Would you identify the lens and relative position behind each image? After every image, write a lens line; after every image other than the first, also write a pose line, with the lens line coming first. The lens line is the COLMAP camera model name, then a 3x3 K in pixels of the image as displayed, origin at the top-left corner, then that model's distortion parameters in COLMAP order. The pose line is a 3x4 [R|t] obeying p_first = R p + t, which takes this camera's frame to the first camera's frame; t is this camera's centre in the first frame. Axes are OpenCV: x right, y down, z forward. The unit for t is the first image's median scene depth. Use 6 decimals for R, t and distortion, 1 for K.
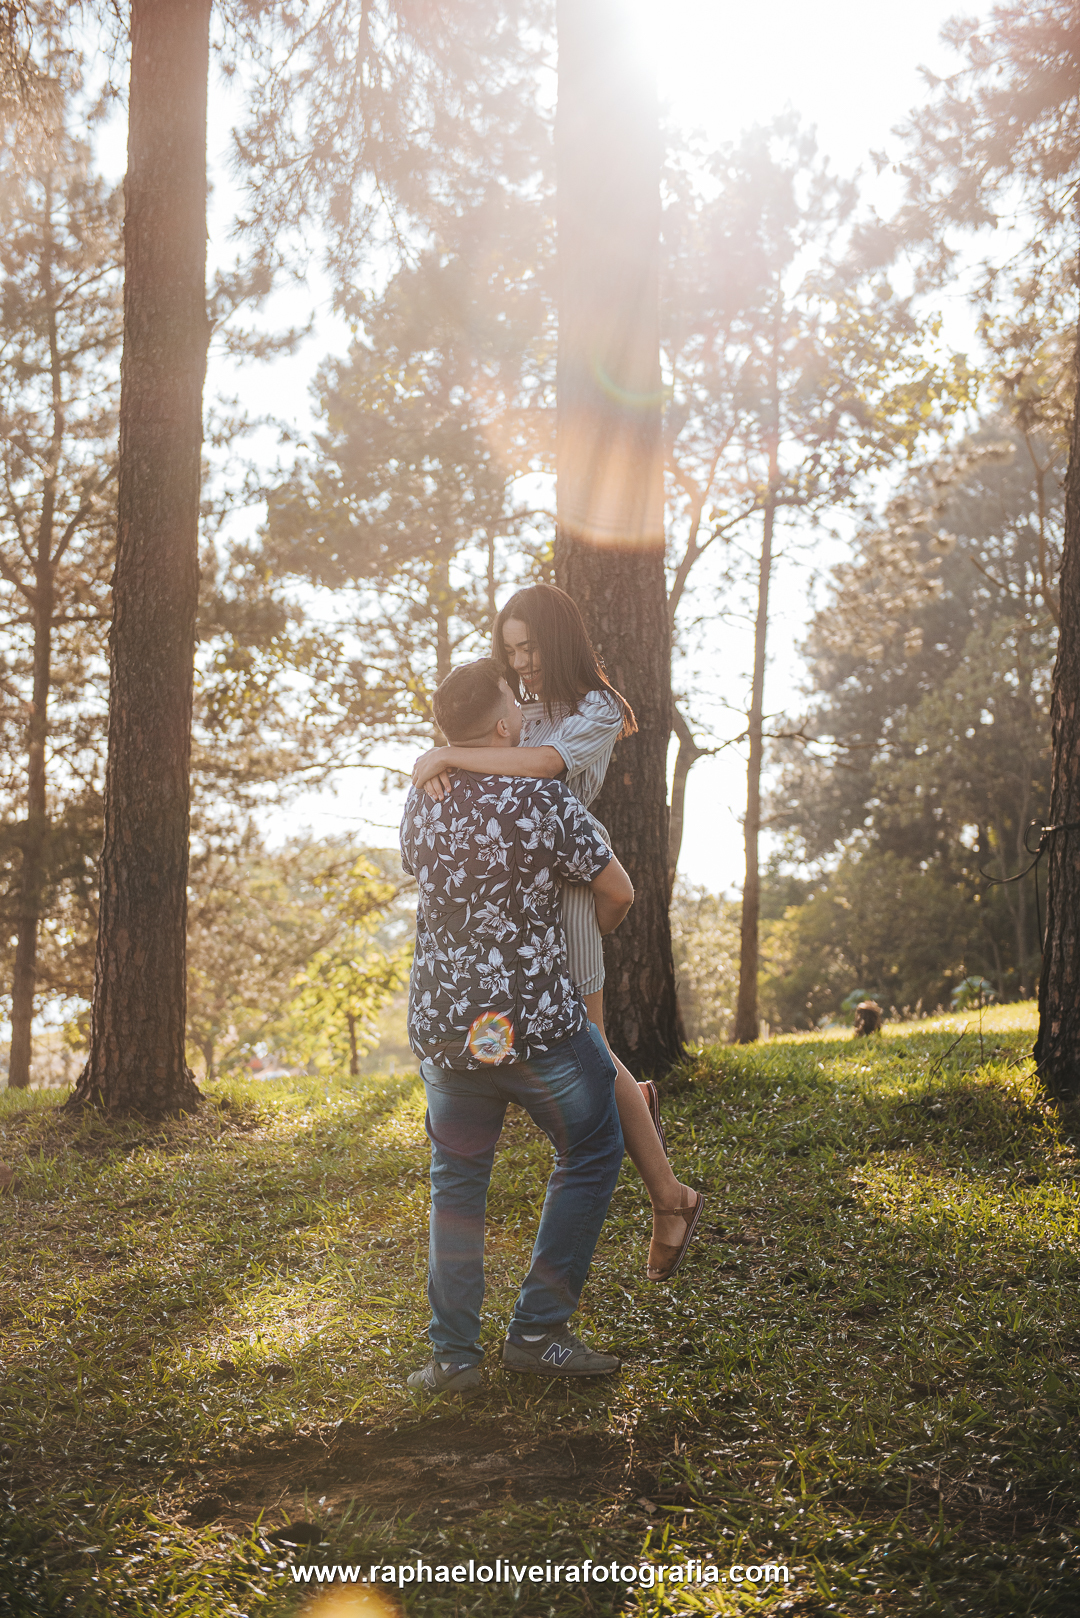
lens RADIAL K [[2544.2, 0, 540.1], [0, 2544.2, 812.4], [0, 0, 1]] dist [0.144342, 0.000000]
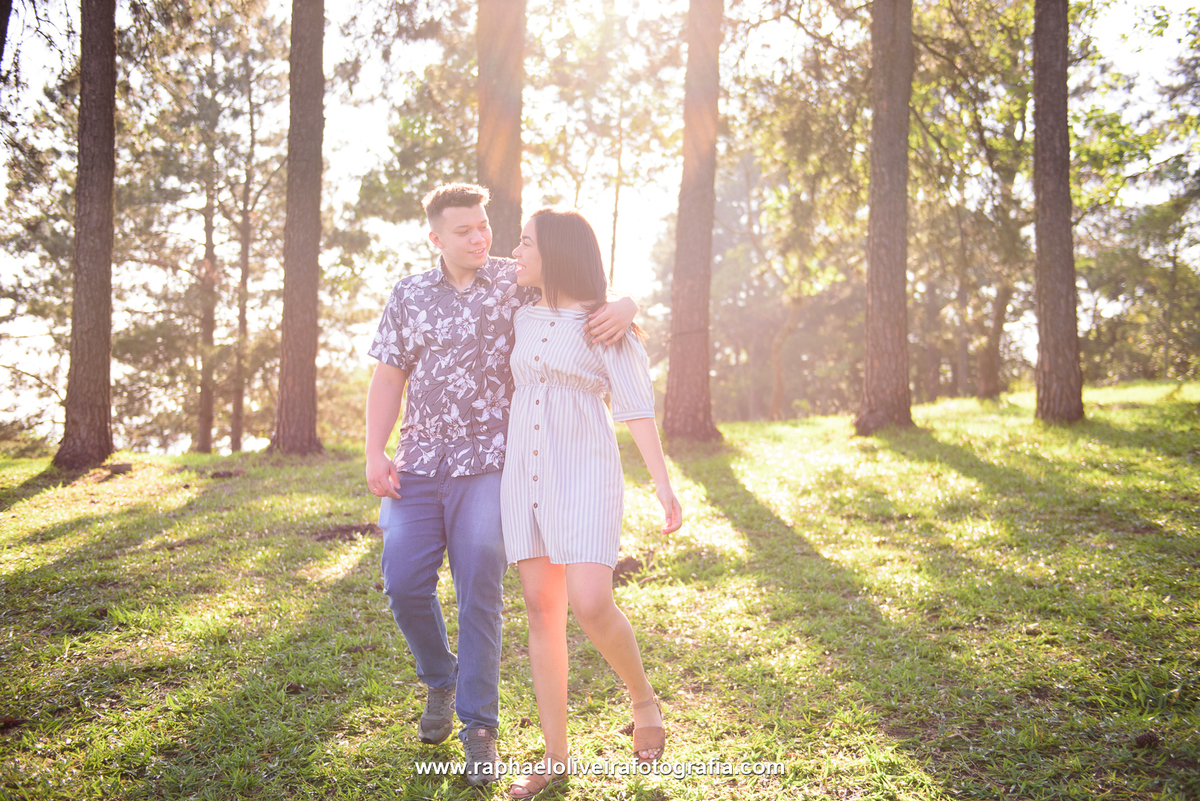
lens RADIAL K [[1382.9, 0, 602.3], [0, 1382.9, 403.6], [0, 0, 1]] dist [0.060726, 0.000000]
pose [[0.998059, 0.002785, 0.062220, 0.013957], [-0.005382, 0.999119, 0.041611, 0.004702], [-0.062050, -0.041865, 0.997195, -0.087975]]
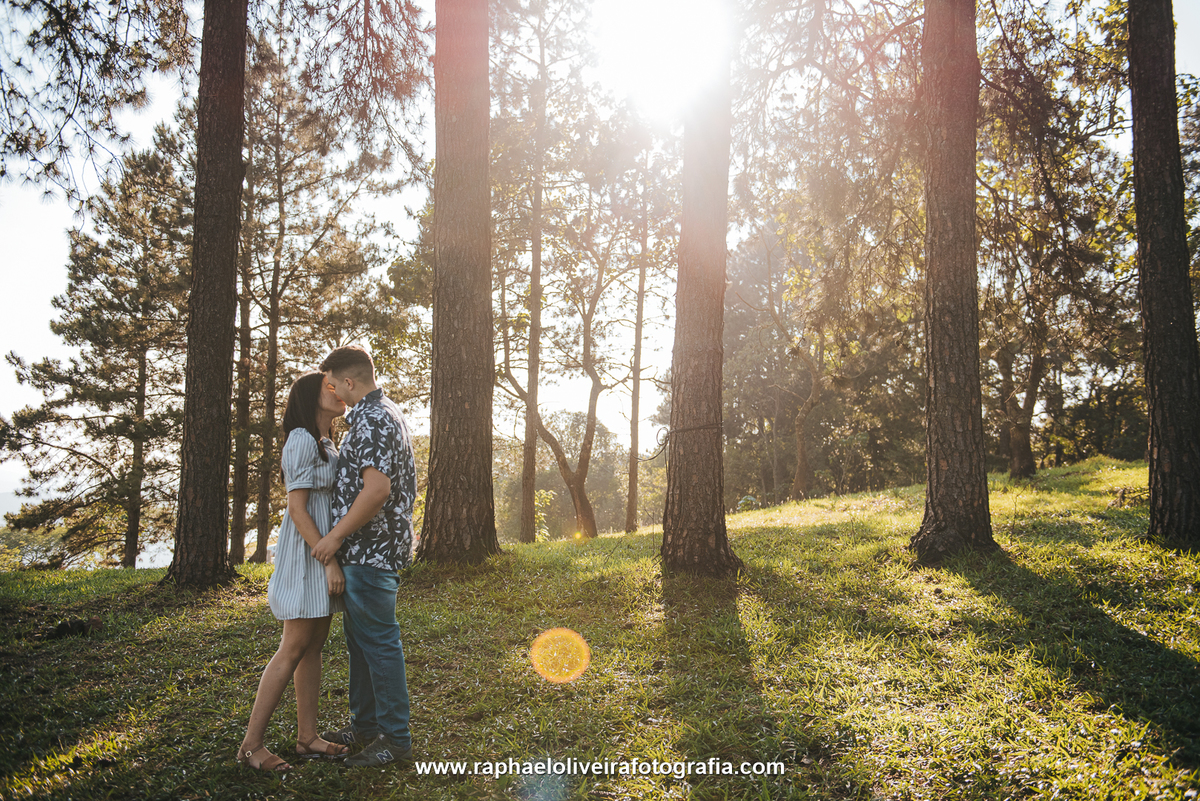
lens RADIAL K [[1221.3, 0, 600.1], [0, 1221.3, 405.4], [0, 0, 1]] dist [0.018642, 0.000000]
pose [[0.999575, -0.005183, 0.028672, 0.031968], [0.005412, 0.999954, -0.007917, -0.001654], [-0.028630, 0.008069, 0.999558, 0.027270]]
